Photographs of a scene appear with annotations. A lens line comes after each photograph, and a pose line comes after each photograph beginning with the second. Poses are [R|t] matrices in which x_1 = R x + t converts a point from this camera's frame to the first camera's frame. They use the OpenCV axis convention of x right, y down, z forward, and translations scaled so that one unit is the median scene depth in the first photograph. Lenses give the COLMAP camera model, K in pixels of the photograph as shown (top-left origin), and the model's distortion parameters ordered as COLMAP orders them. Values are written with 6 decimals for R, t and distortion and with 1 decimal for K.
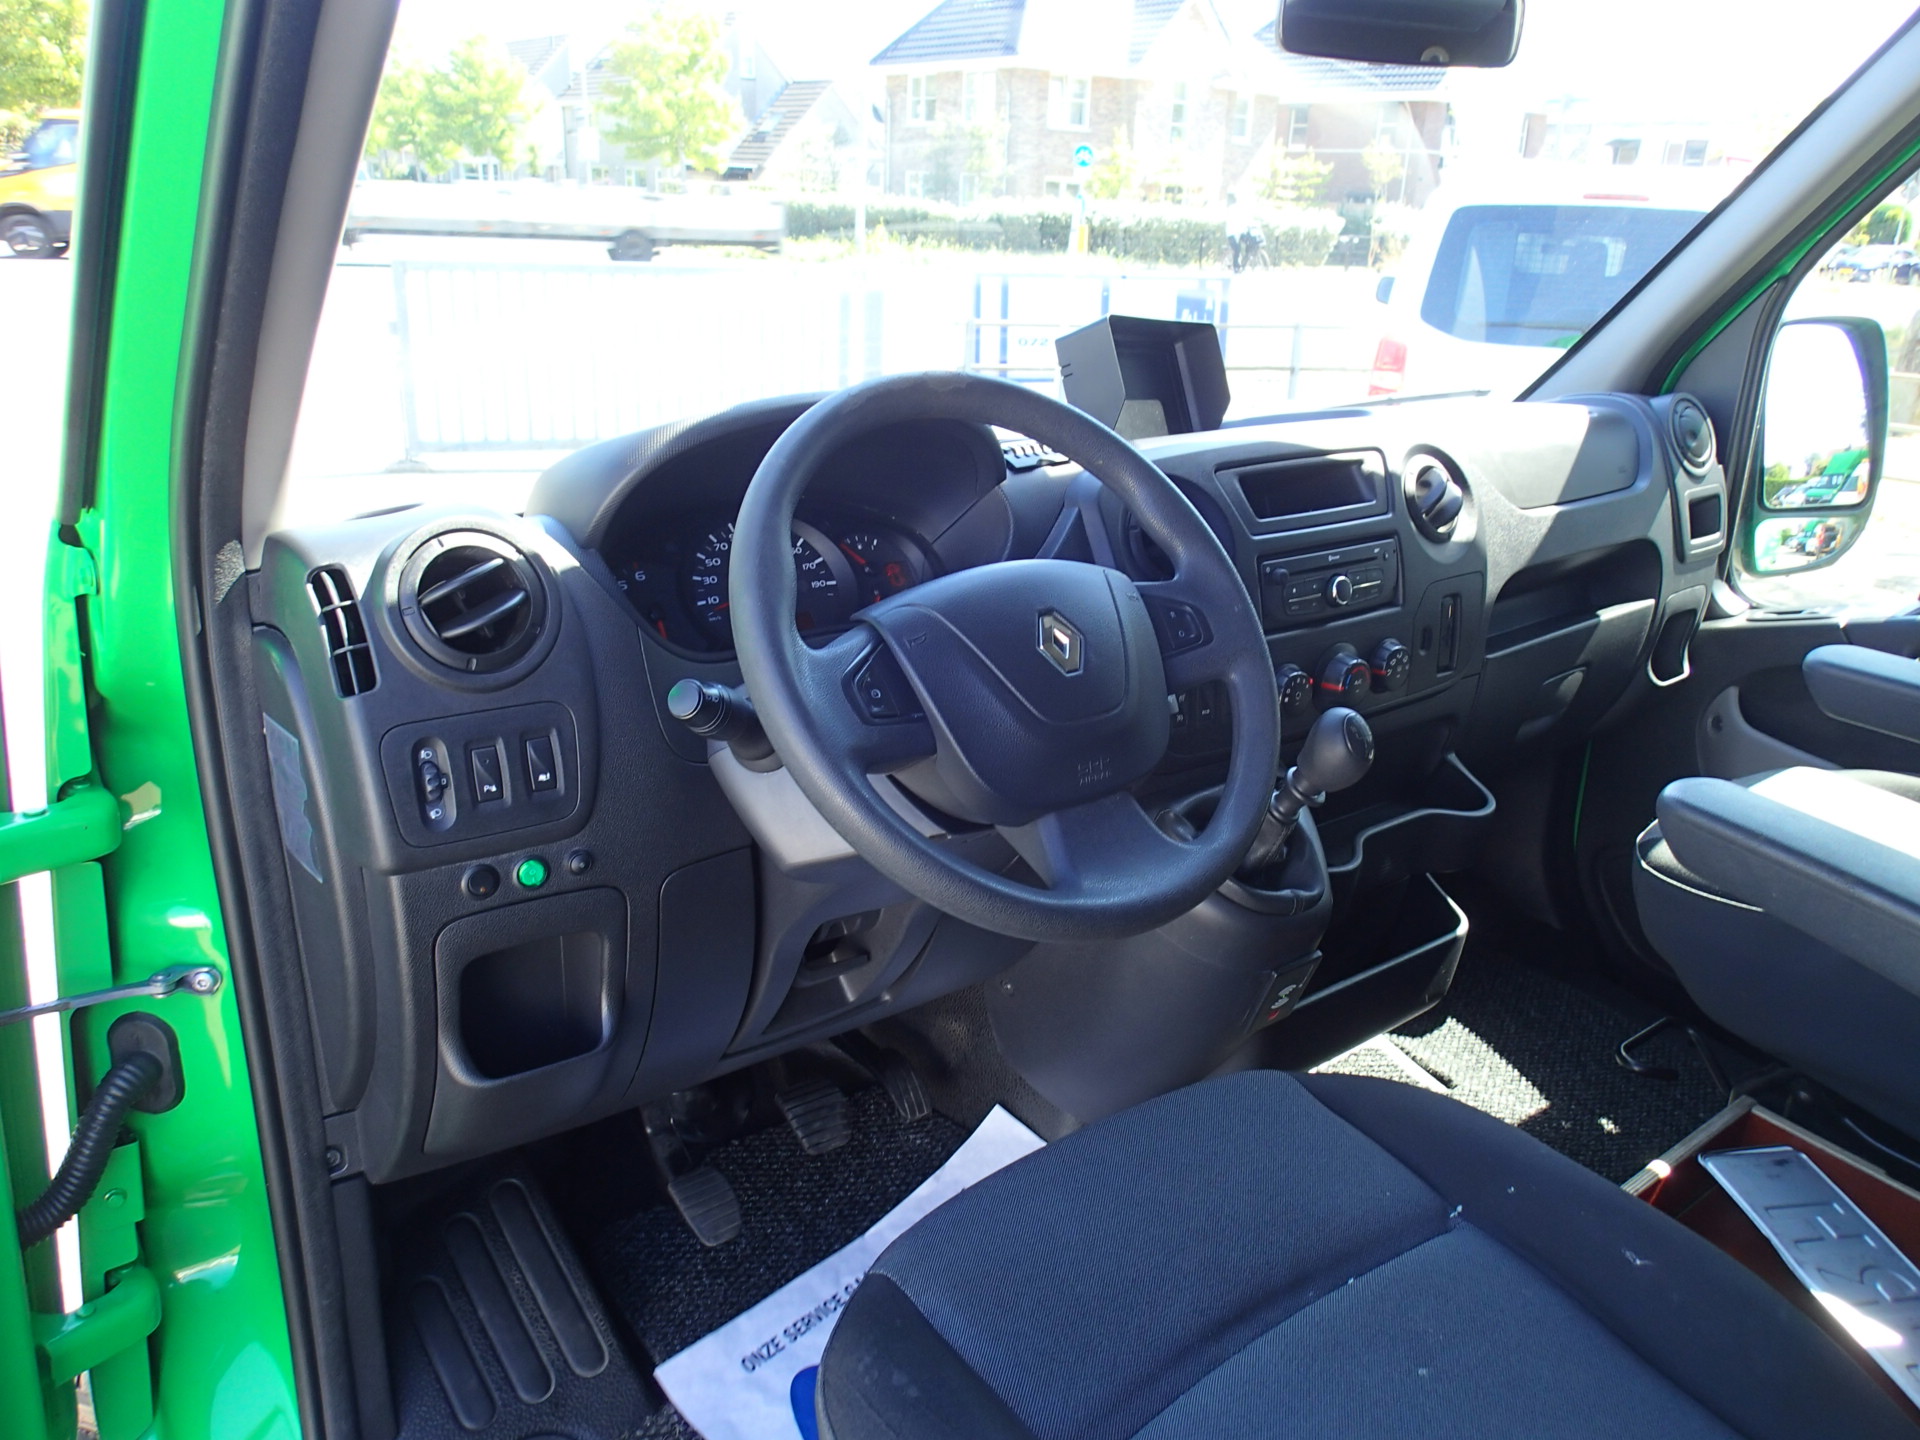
lens RADIAL K [[1436.1, 0, 960.6], [0, 1436.1, 718.7], [0, 0, 1]] dist [0.010065, -0.003293]
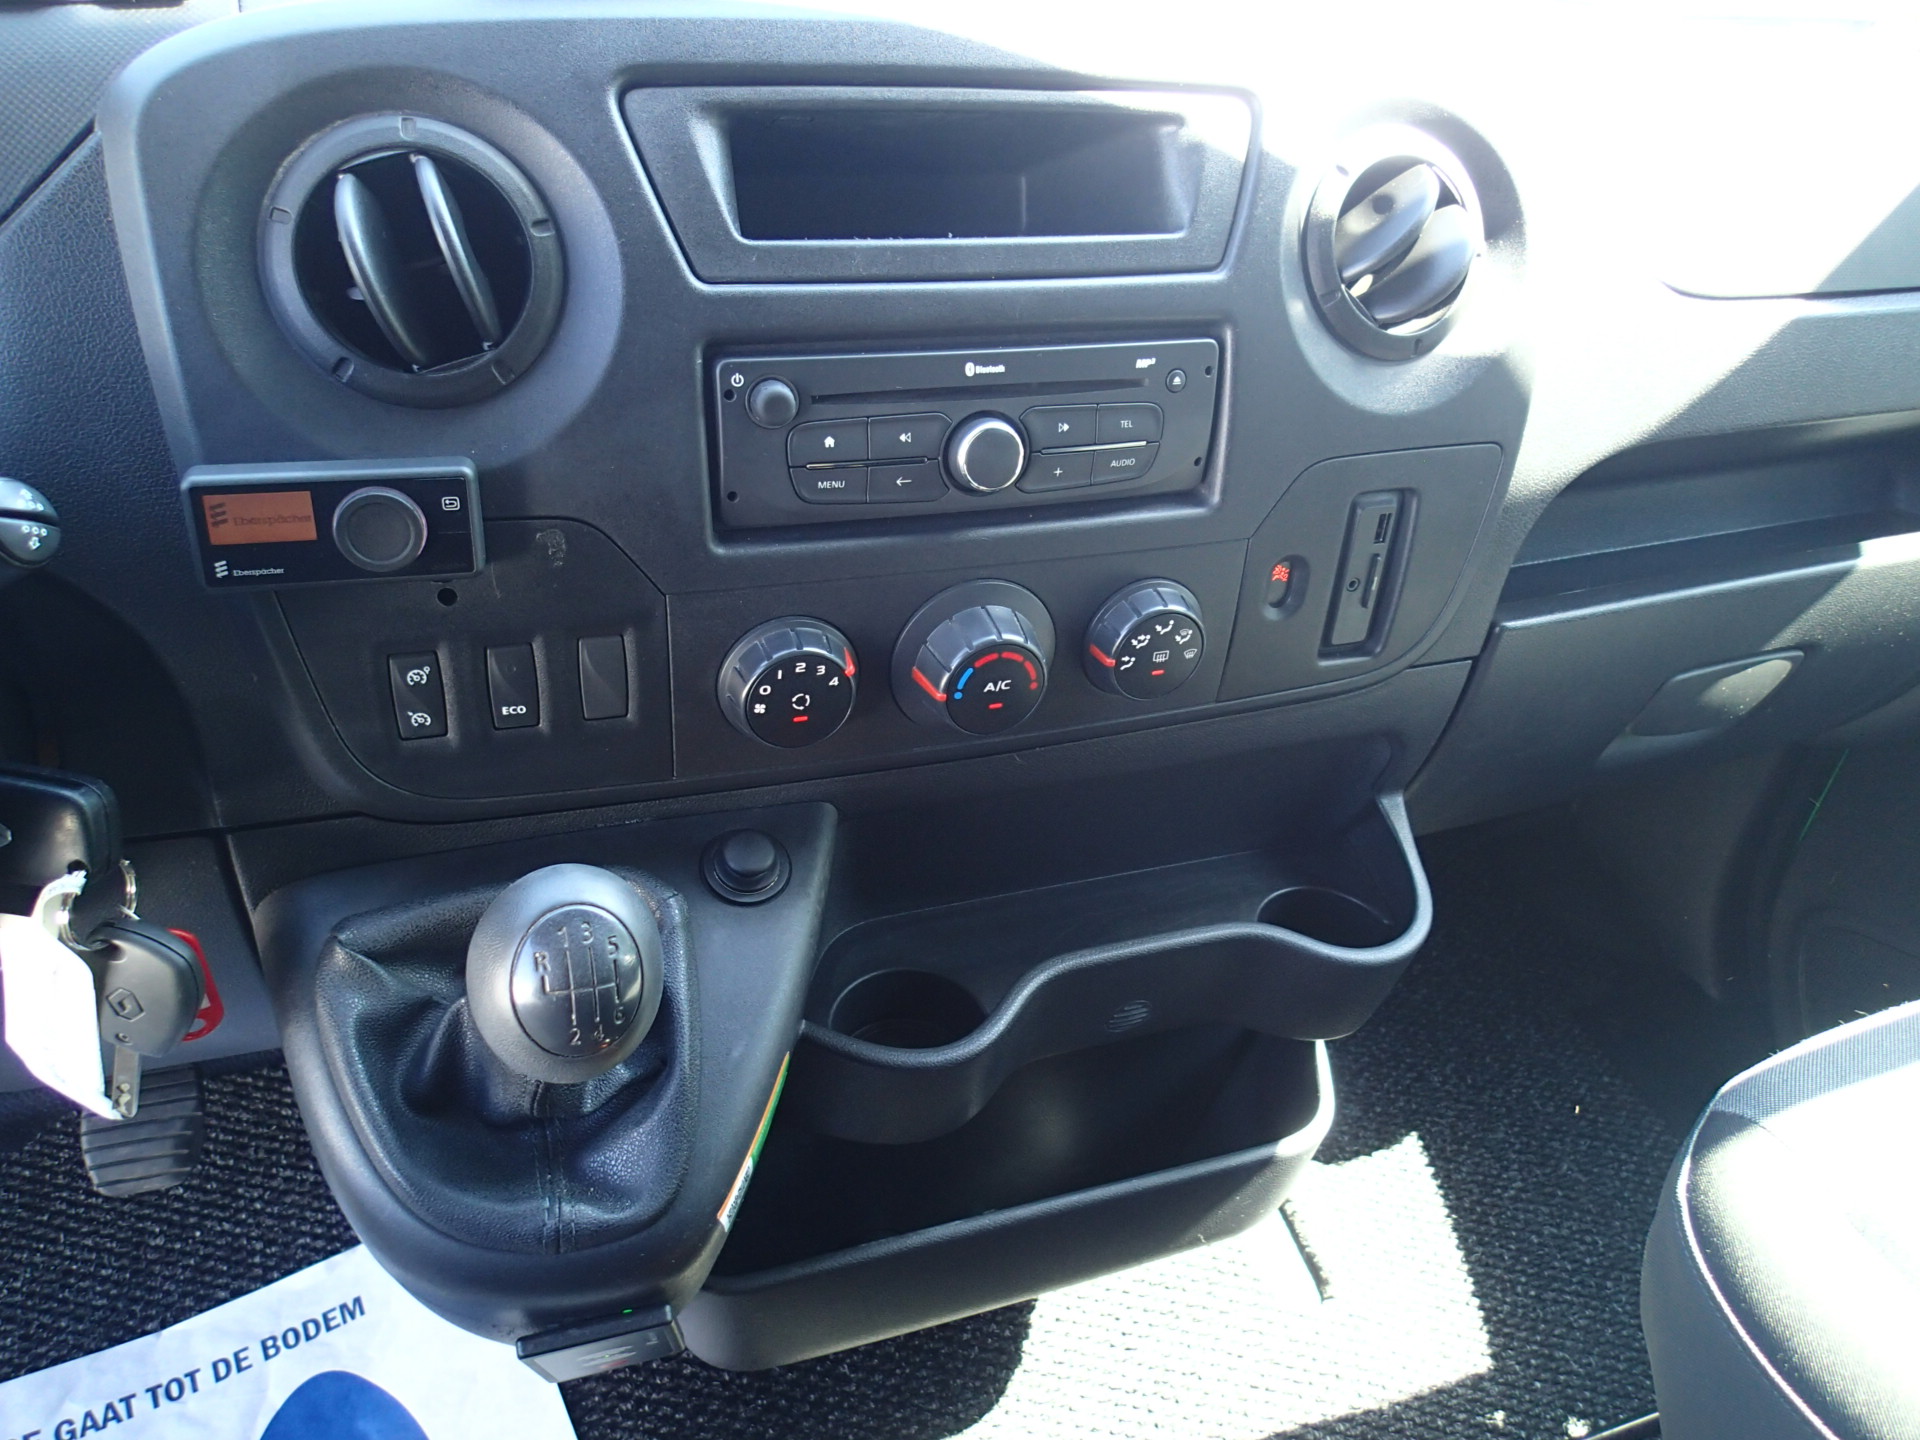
lens RADIAL K [[1427.5, 0, 968.1], [0, 1427.5, 714.4], [0, 0, 1]] dist [0.011364, -0.009886]
pose [[0.950234, 0.225918, -0.214513, 0.346734], [-0.165466, 0.949408, 0.266919, -0.121252], [0.263962, -0.218141, 0.939542, 0.592668]]
